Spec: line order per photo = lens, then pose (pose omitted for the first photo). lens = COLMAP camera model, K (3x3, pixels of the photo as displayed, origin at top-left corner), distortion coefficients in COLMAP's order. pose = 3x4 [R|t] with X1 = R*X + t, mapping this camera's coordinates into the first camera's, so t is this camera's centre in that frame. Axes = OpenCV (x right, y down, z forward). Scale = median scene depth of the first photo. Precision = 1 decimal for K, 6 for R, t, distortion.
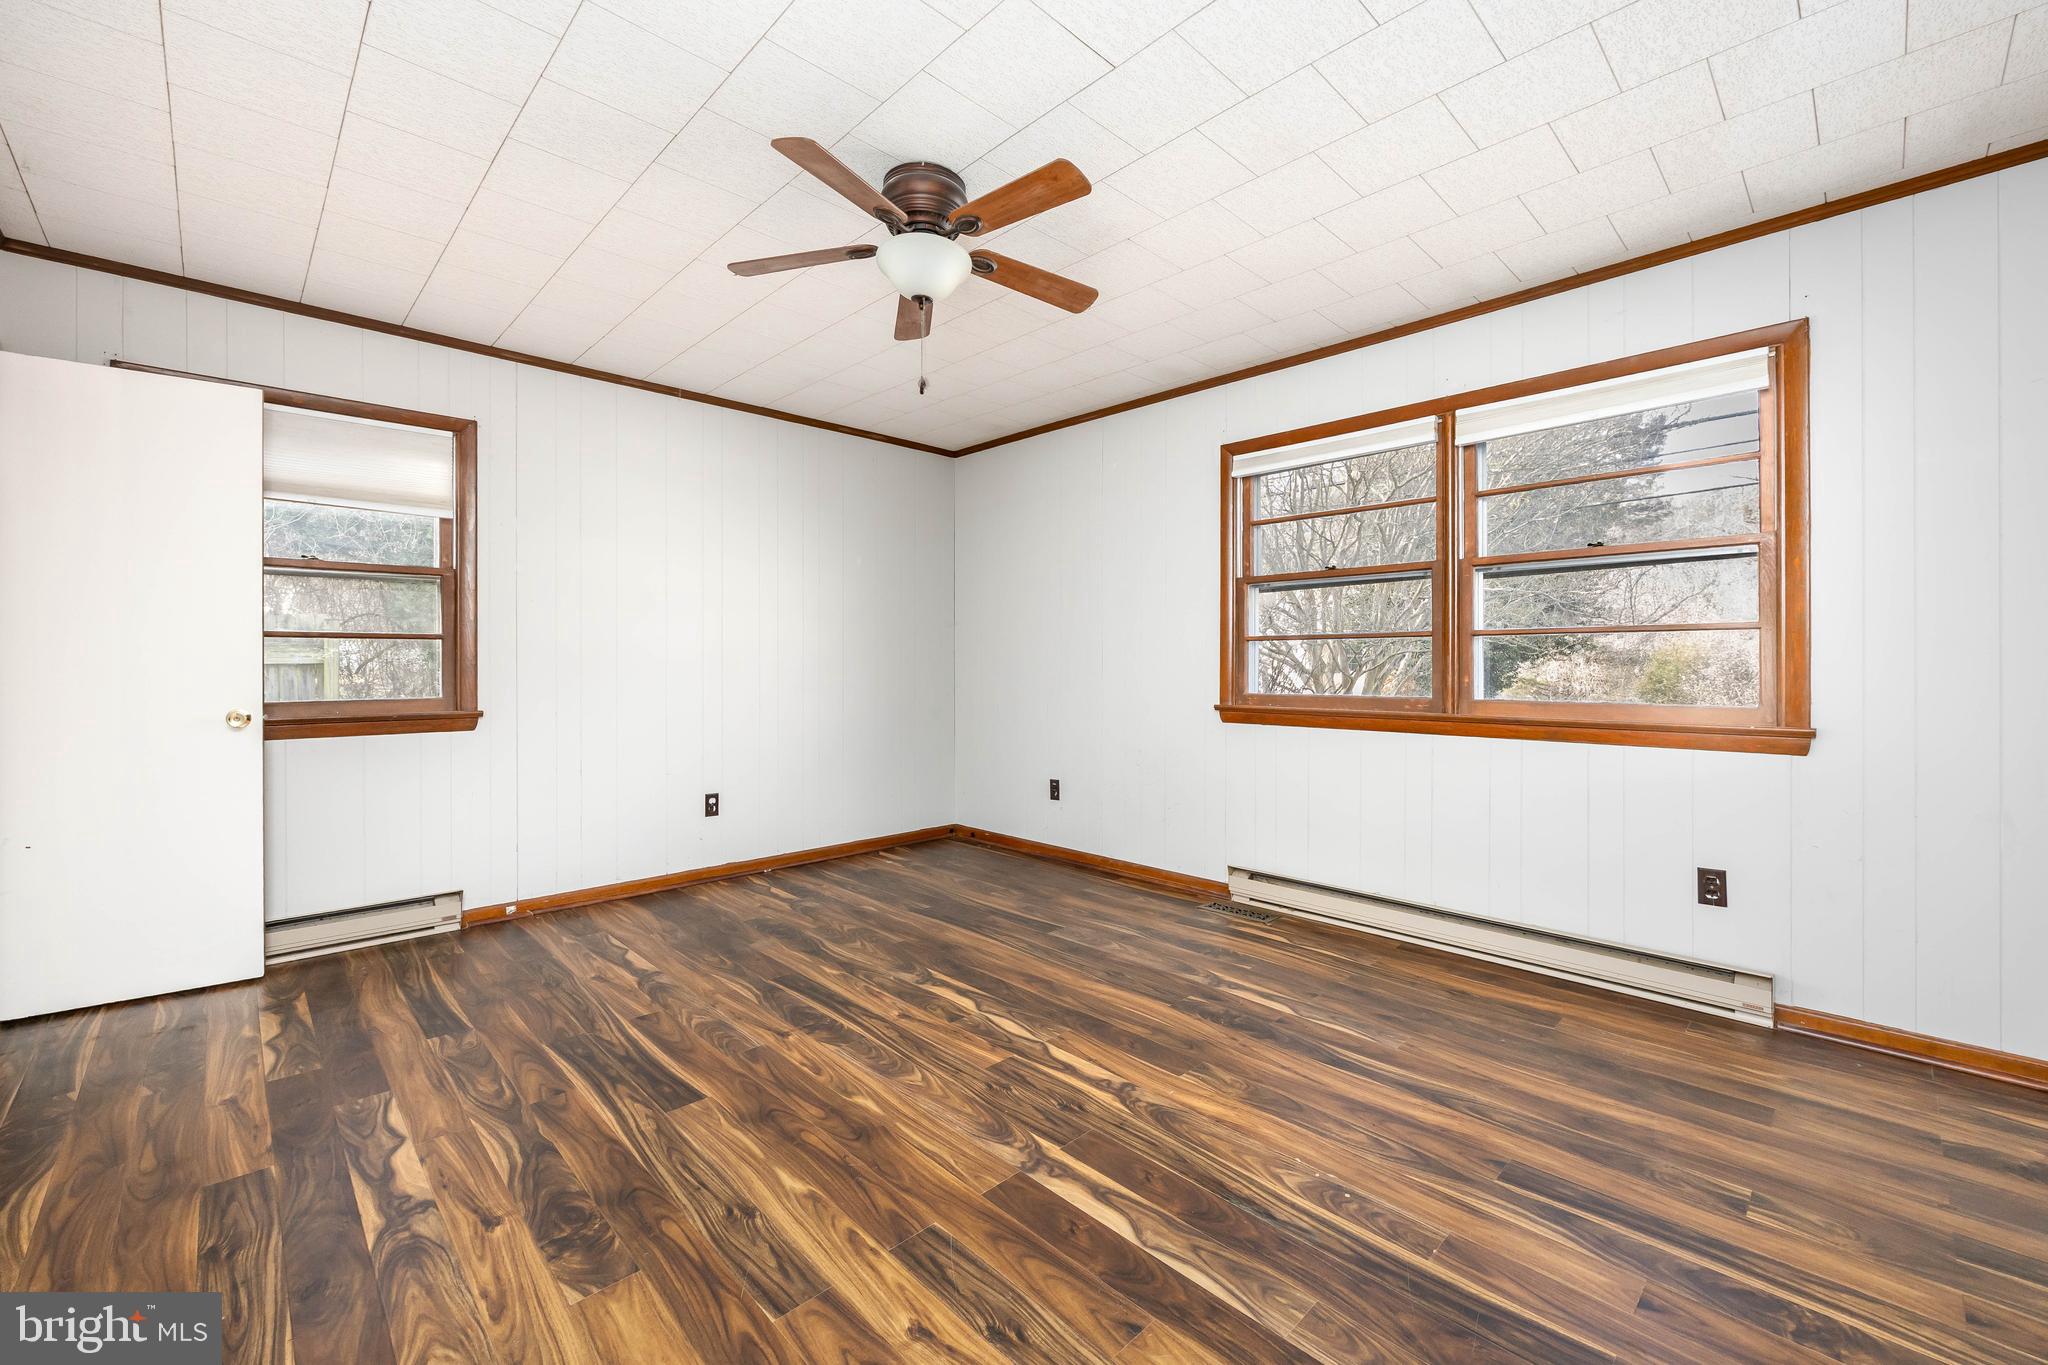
lens RADIAL K [[831.7, 0, 1022.4], [0, 831.7, 663.0], [0, 0, 1]] dist [-0.002319, -0.000145]
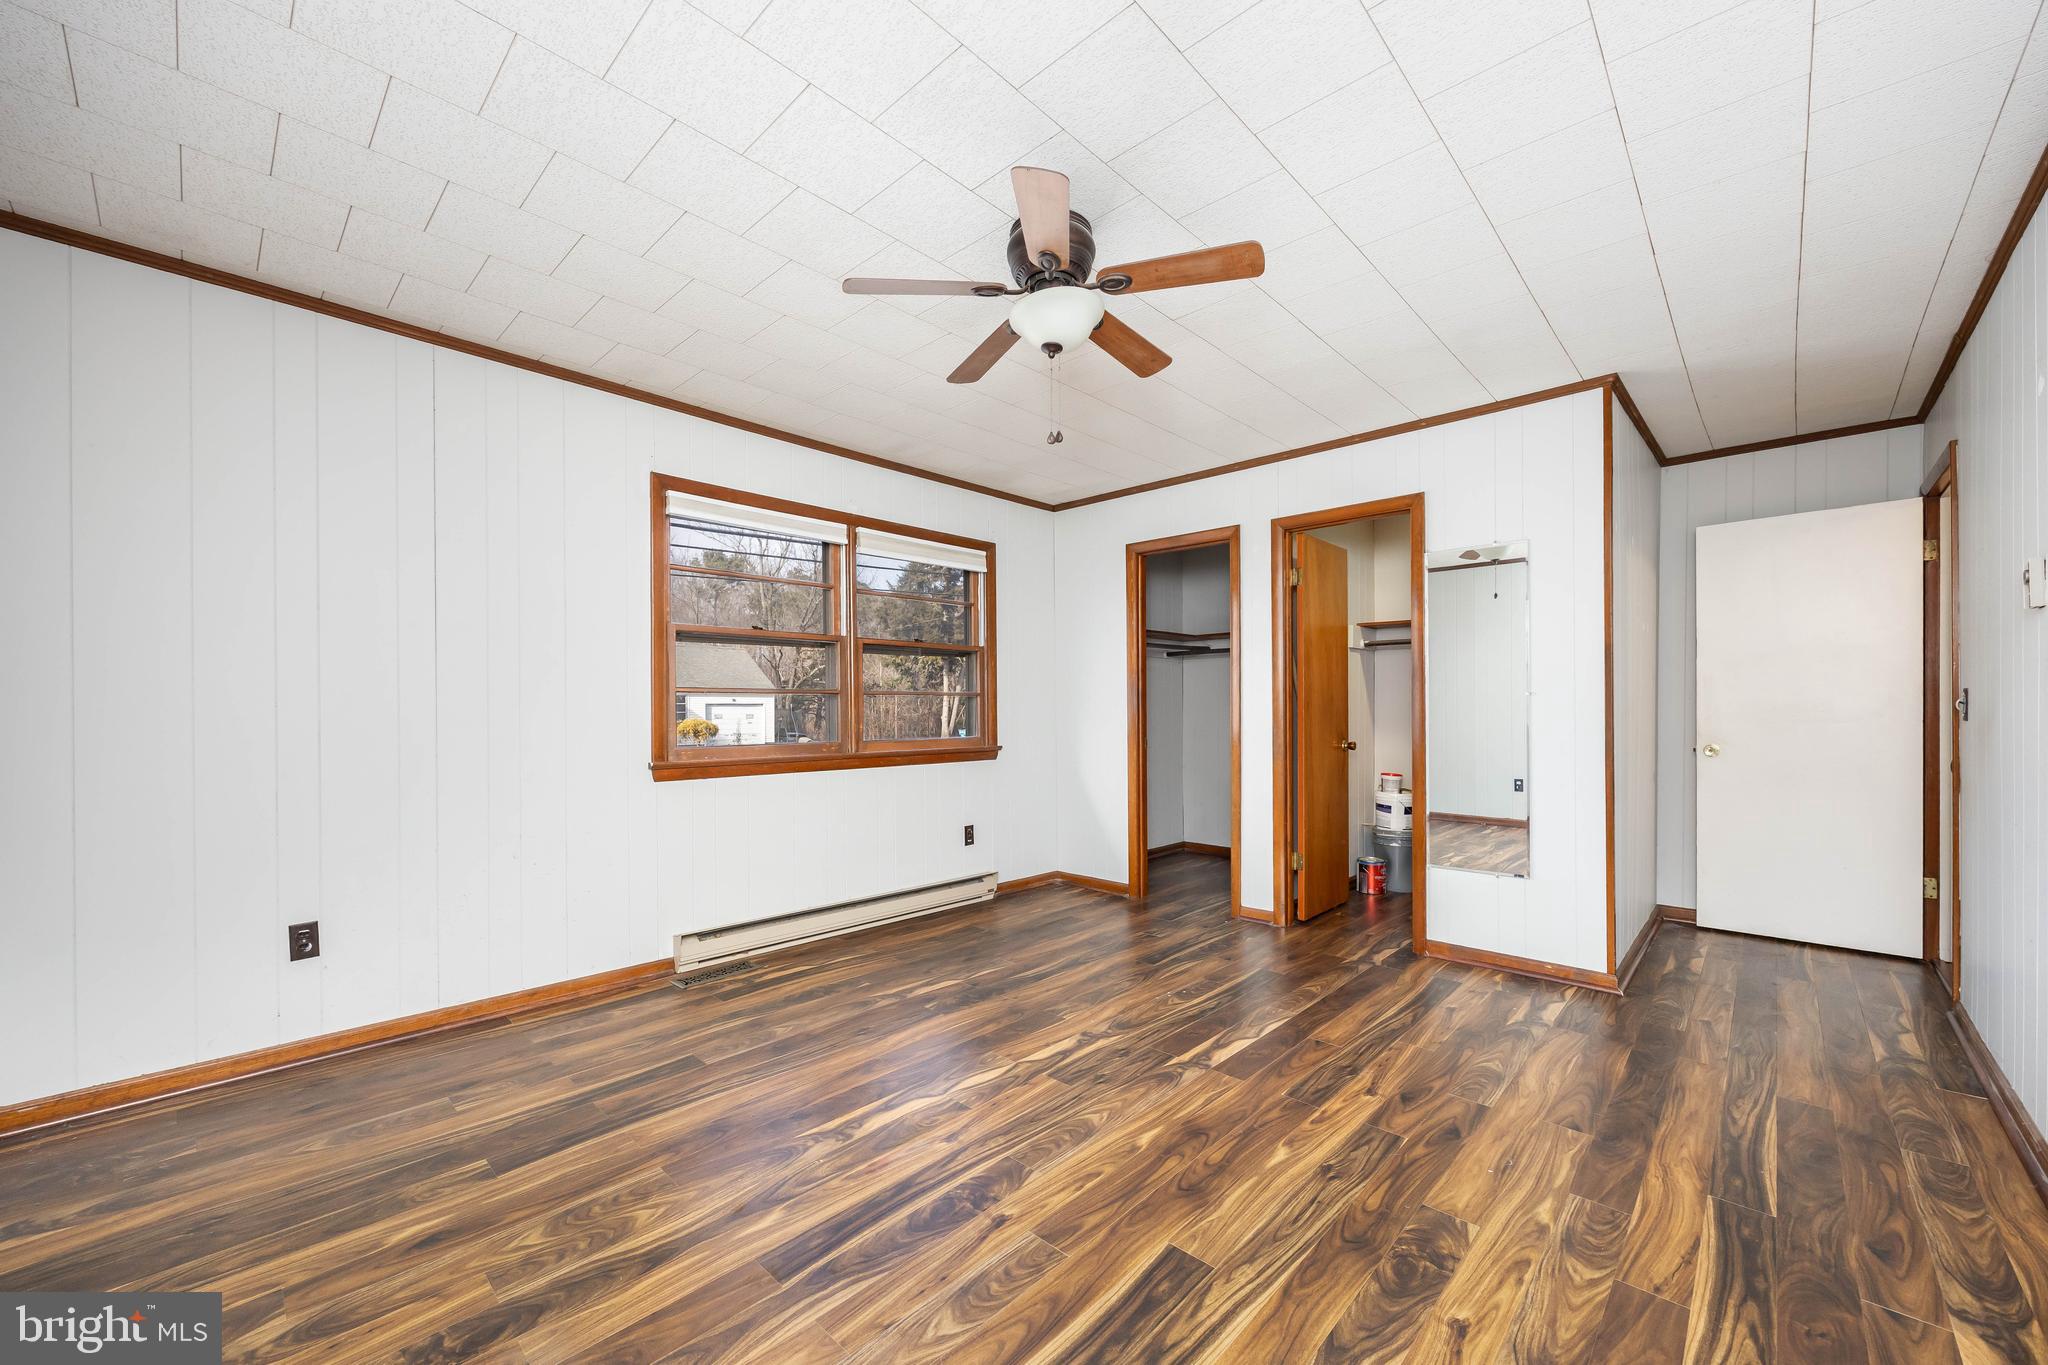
lens RADIAL K [[789.6, 0, 1031.9], [0, 789.6, 694.8], [0, 0, 1]] dist [-0.000595, 0.000051]
pose [[-0.047795, 0.021095, 0.998634, -1.095352], [0.001849, 0.999777, -0.021031, -0.005854], [-0.998855, 0.000842, -0.047823, 1.102265]]
